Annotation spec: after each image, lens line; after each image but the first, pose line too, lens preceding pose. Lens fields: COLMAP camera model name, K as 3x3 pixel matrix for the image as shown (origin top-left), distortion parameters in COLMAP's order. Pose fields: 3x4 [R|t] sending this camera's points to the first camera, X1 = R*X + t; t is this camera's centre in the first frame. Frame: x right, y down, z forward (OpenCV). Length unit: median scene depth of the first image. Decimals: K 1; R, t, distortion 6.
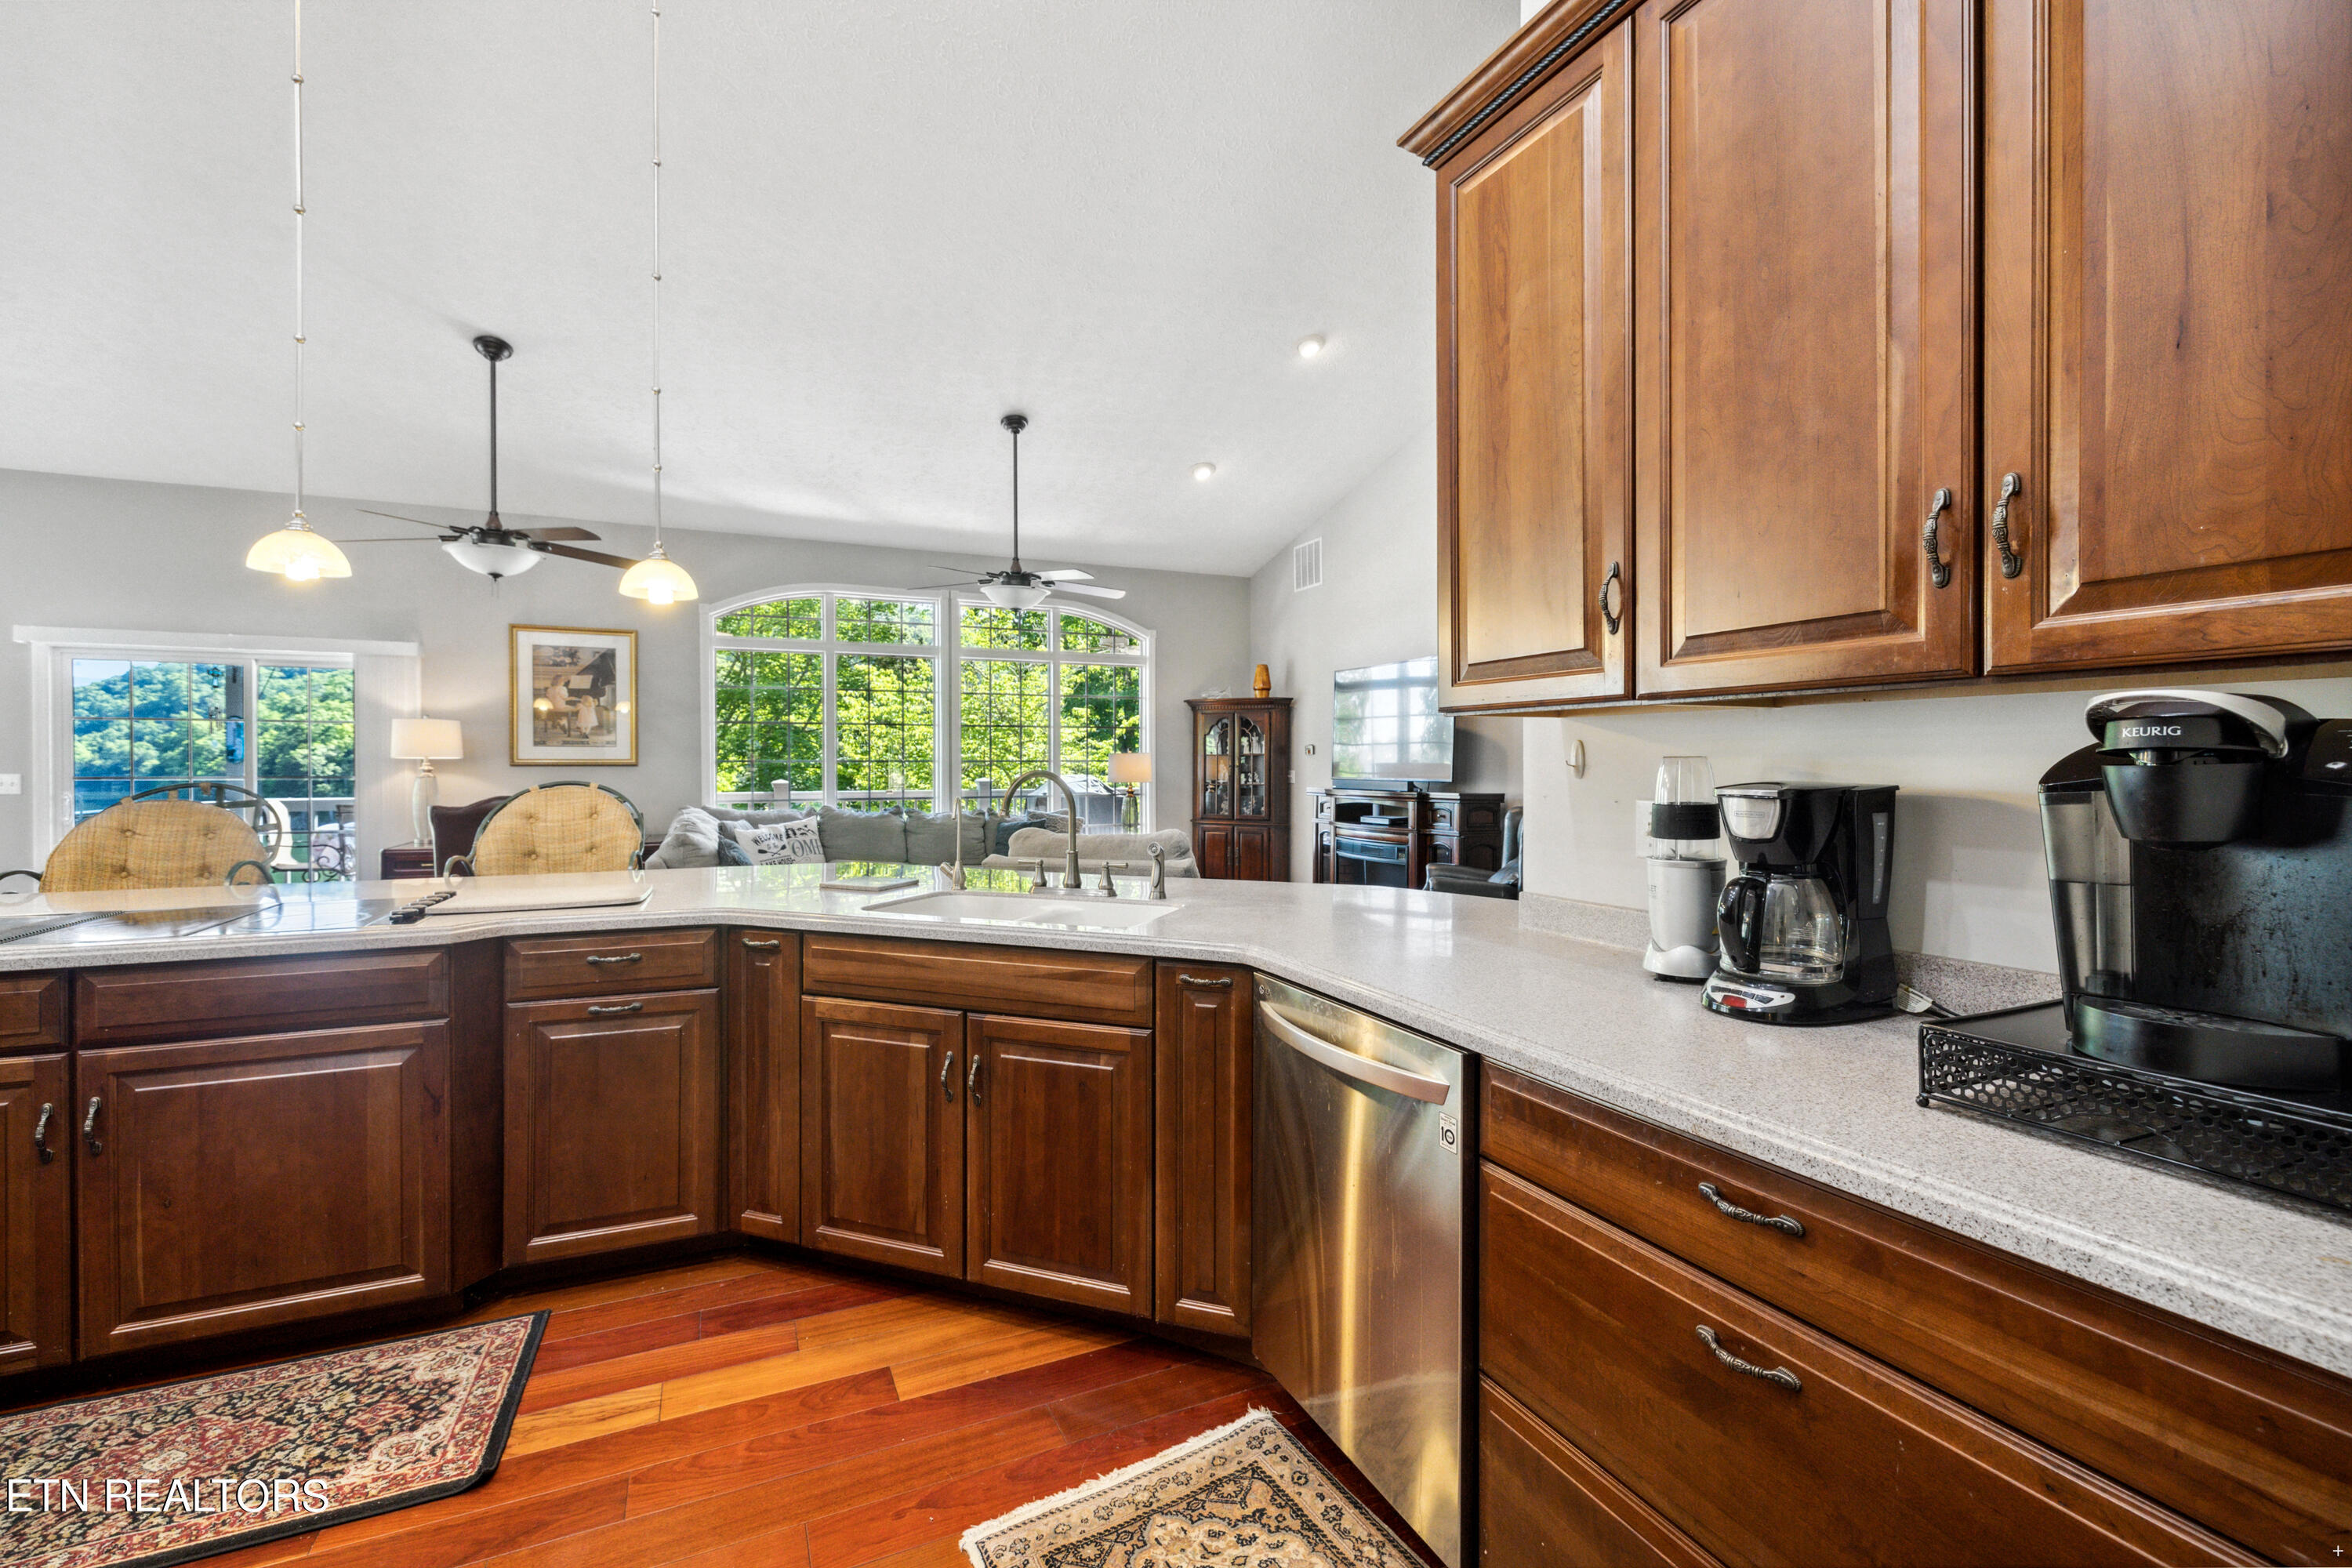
lens RADIAL K [[1012.1, 0, 1188.4], [0, 1012.1, 778.1], [0, 0, 1]] dist [0.005149, -0.001210]
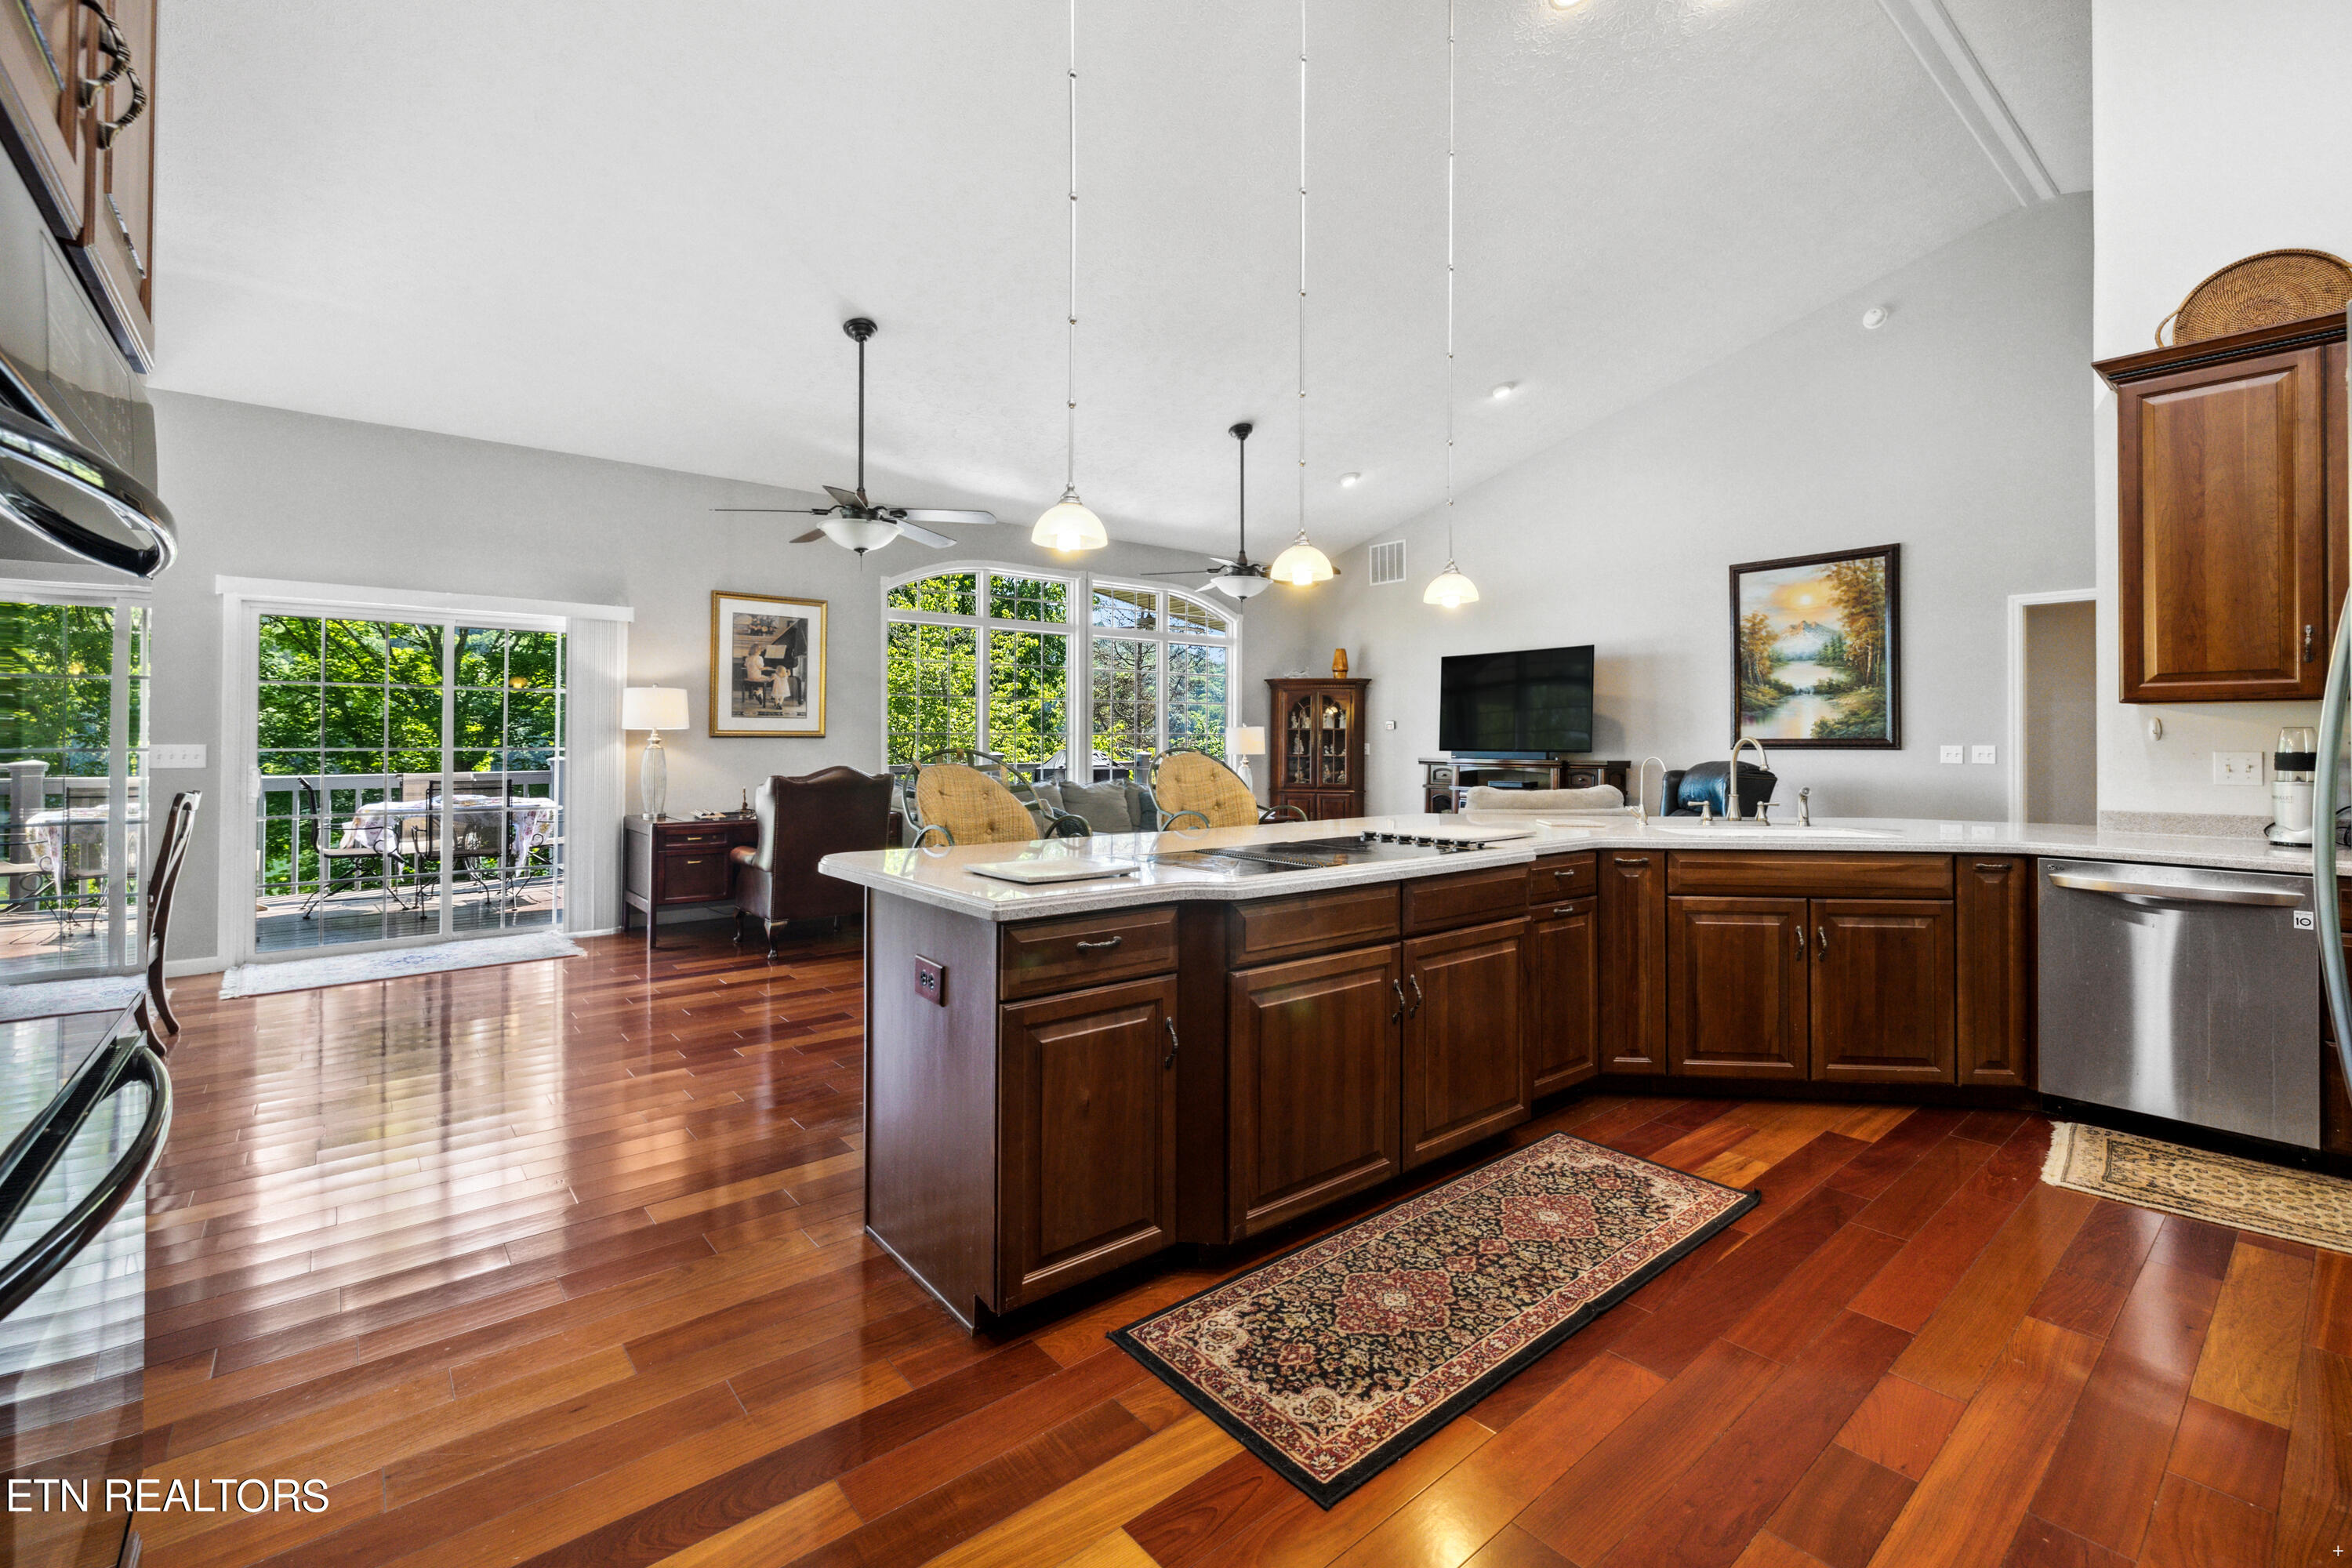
lens RADIAL K [[1012.1, 0, 1246.9], [0, 1012.1, 735.2], [0, 0, 1]] dist [0.005149, -0.001210]
pose [[0.962458, 0.001933, 0.271424, -0.871556], [0.003156, 0.999827, -0.018311, 0.010527], [-0.271413, 0.018480, 0.962286, -0.127698]]
